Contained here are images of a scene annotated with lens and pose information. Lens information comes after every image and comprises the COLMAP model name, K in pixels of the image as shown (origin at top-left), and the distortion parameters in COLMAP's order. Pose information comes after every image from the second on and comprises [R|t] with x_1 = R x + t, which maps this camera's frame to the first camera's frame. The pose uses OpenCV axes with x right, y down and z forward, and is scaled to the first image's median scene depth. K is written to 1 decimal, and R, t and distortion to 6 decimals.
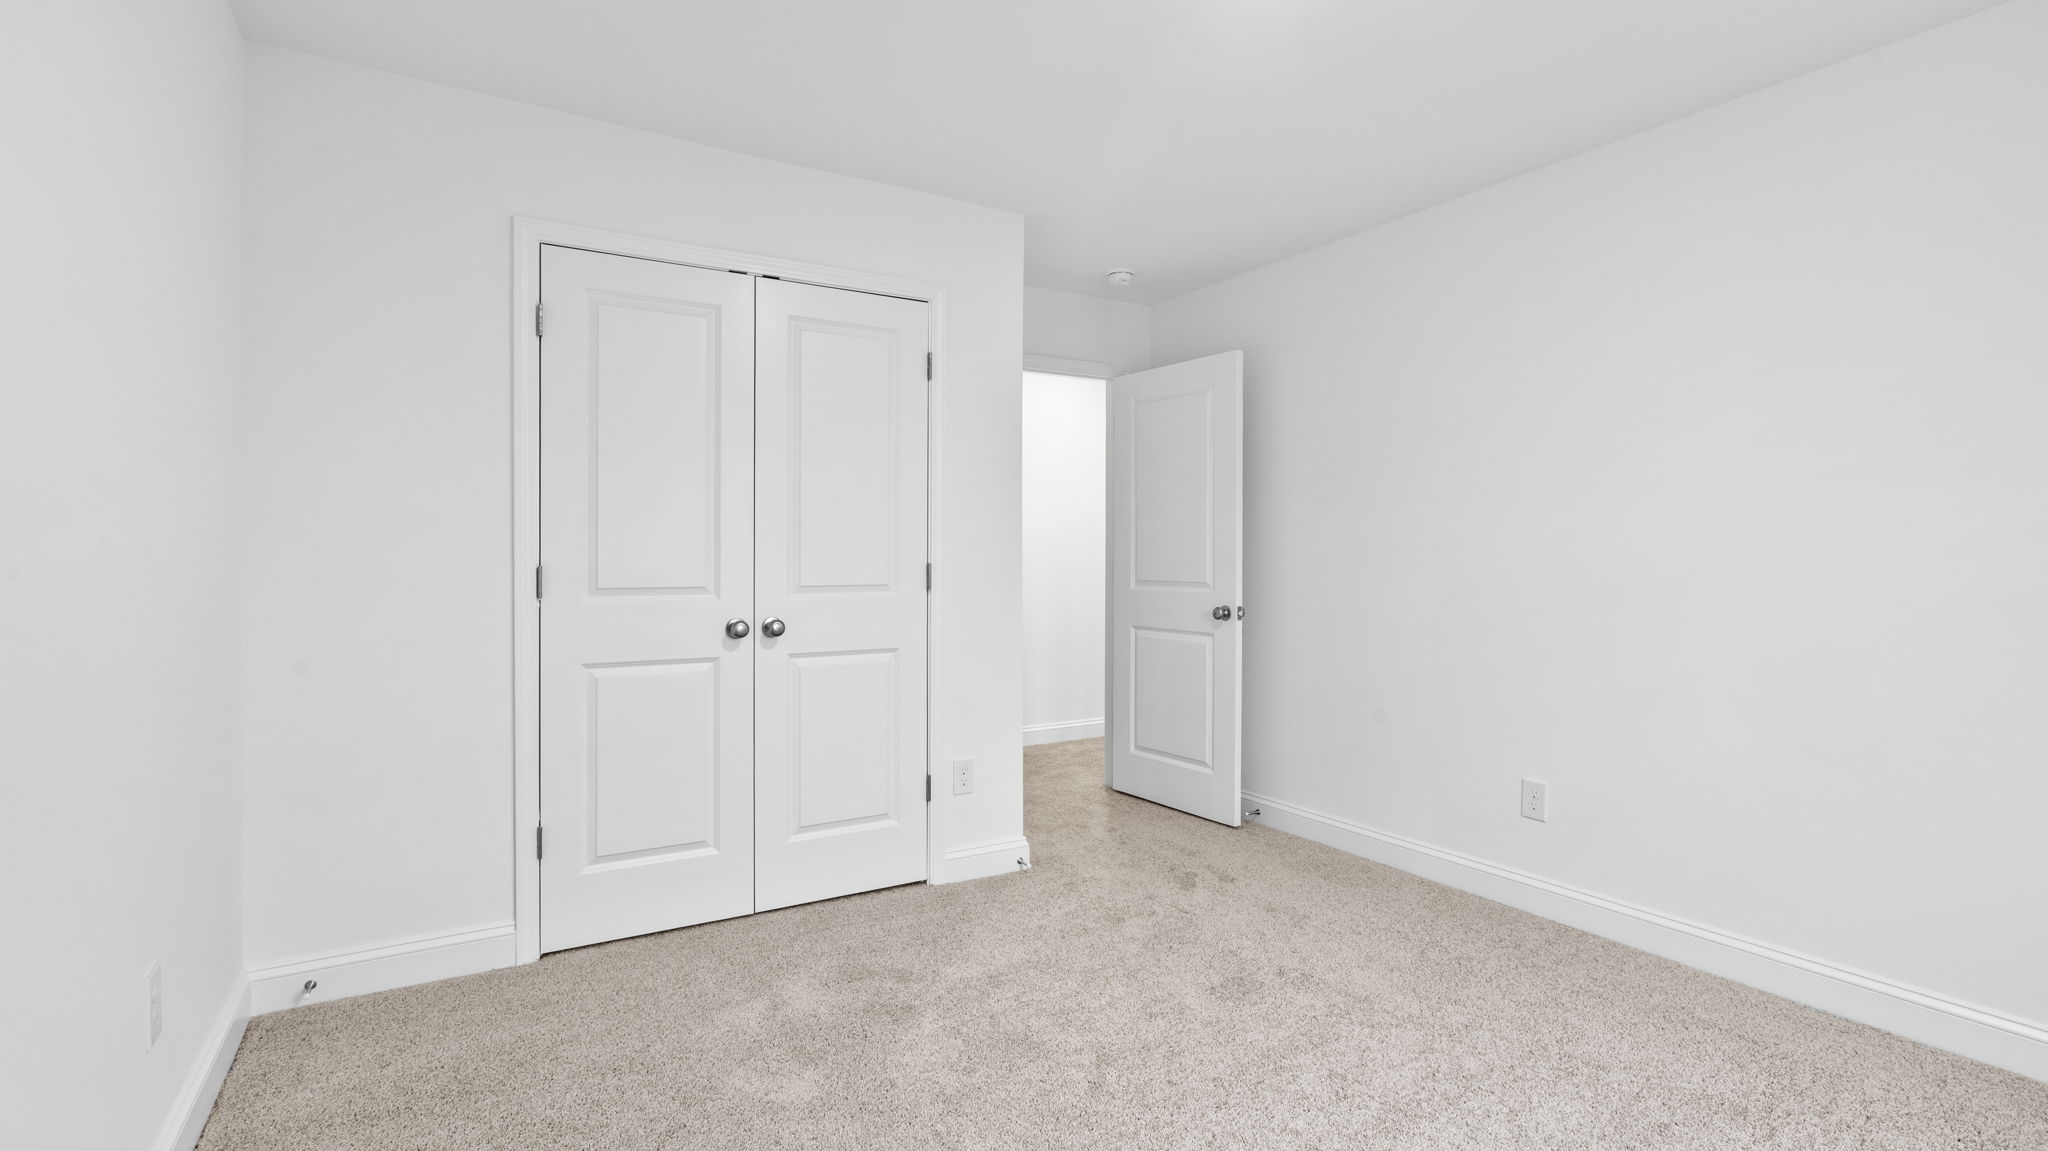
lens RADIAL K [[919.8, 0, 1036.2], [0, 919.8, 545.9], [0, 0, 1]] dist [-0.000674, -0.000107]
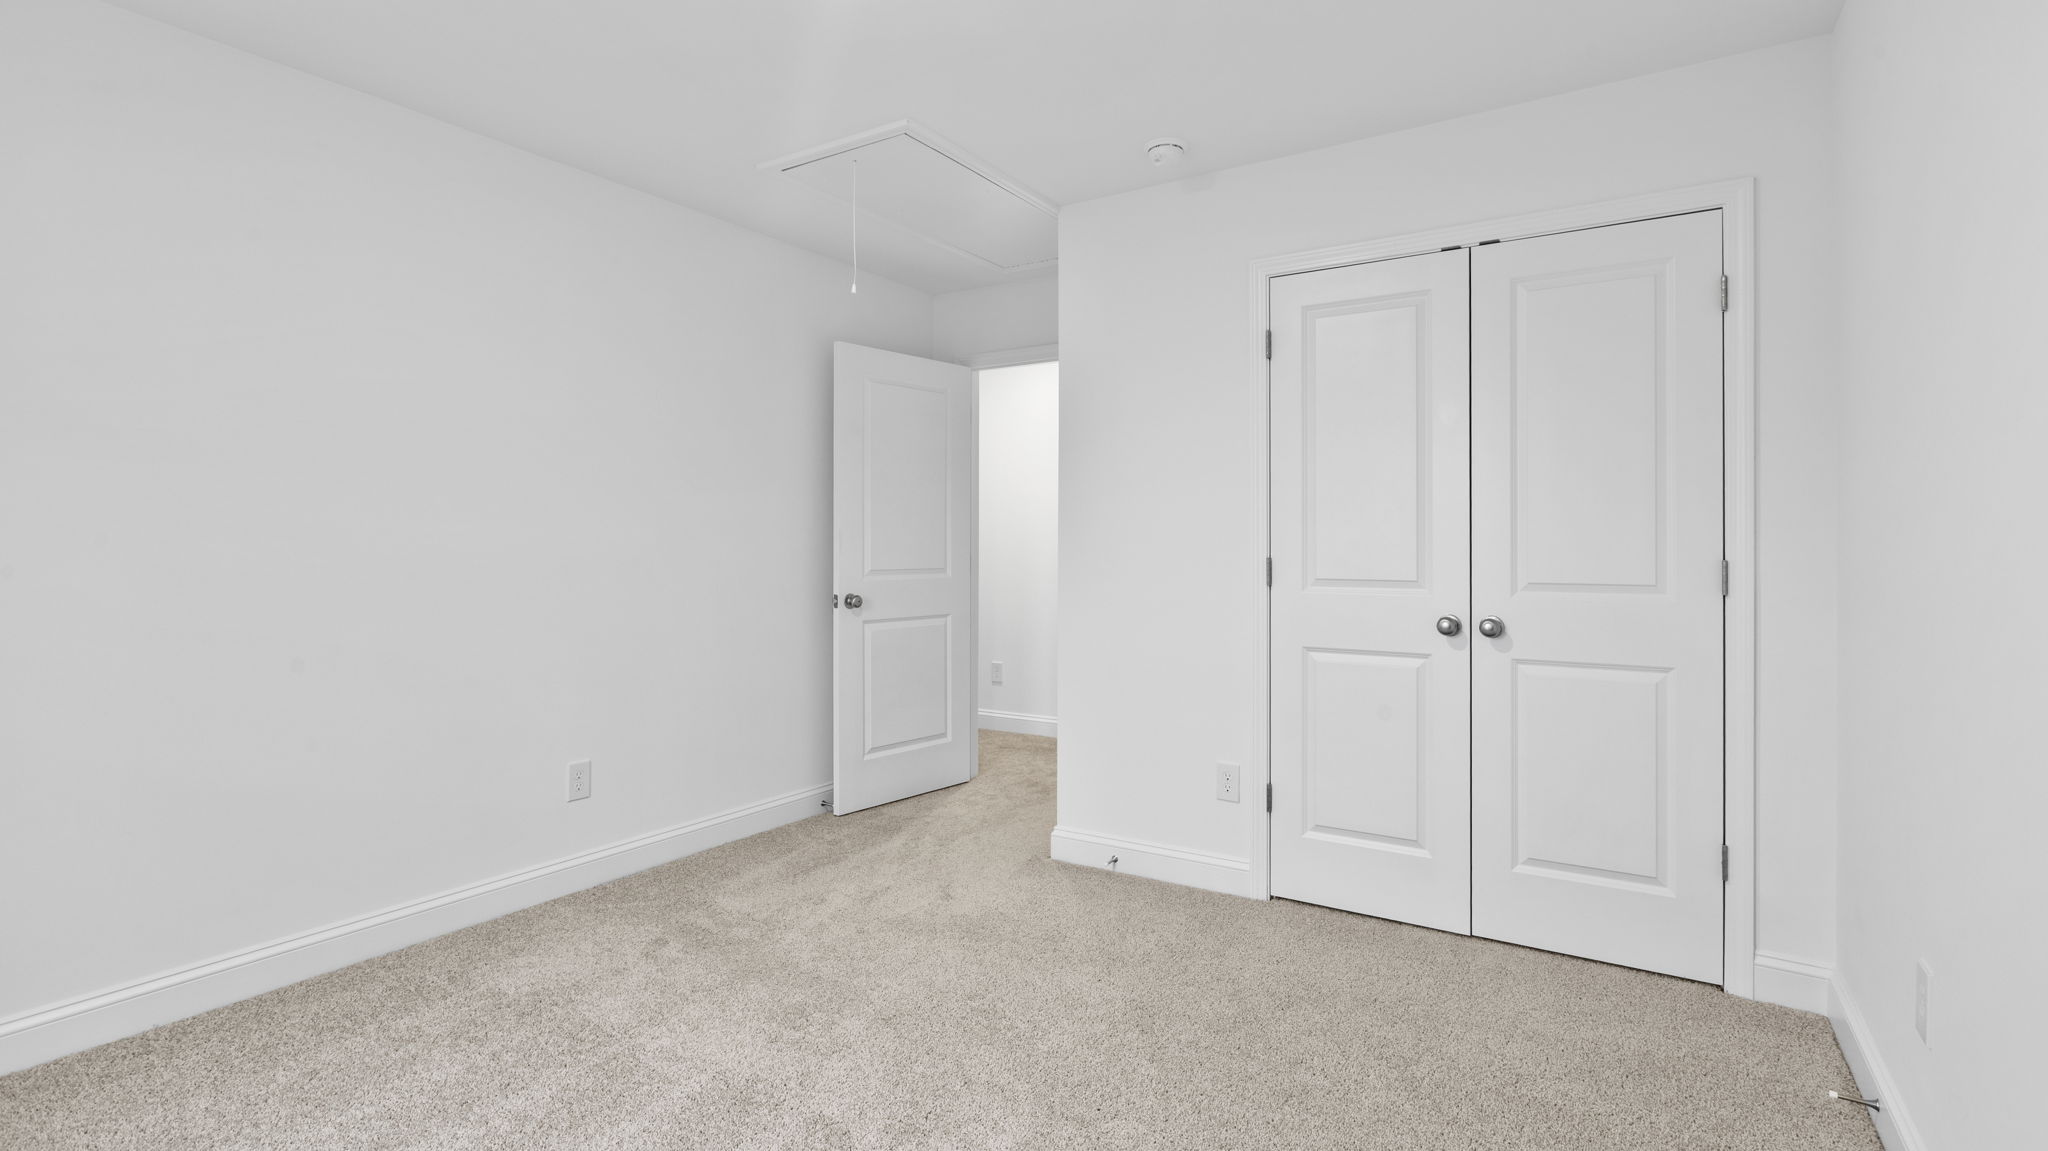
lens RADIAL K [[919.8, 0, 1036.2], [0, 919.8, 545.9], [0, 0, 1]] dist [-0.000674, -0.000107]
pose [[0.487552, -0.003450, -0.873087, 0.318292], [0.008694, 0.999962, 0.000903, 0.003354], [0.873051, -0.008031, 0.487563, 0.184433]]
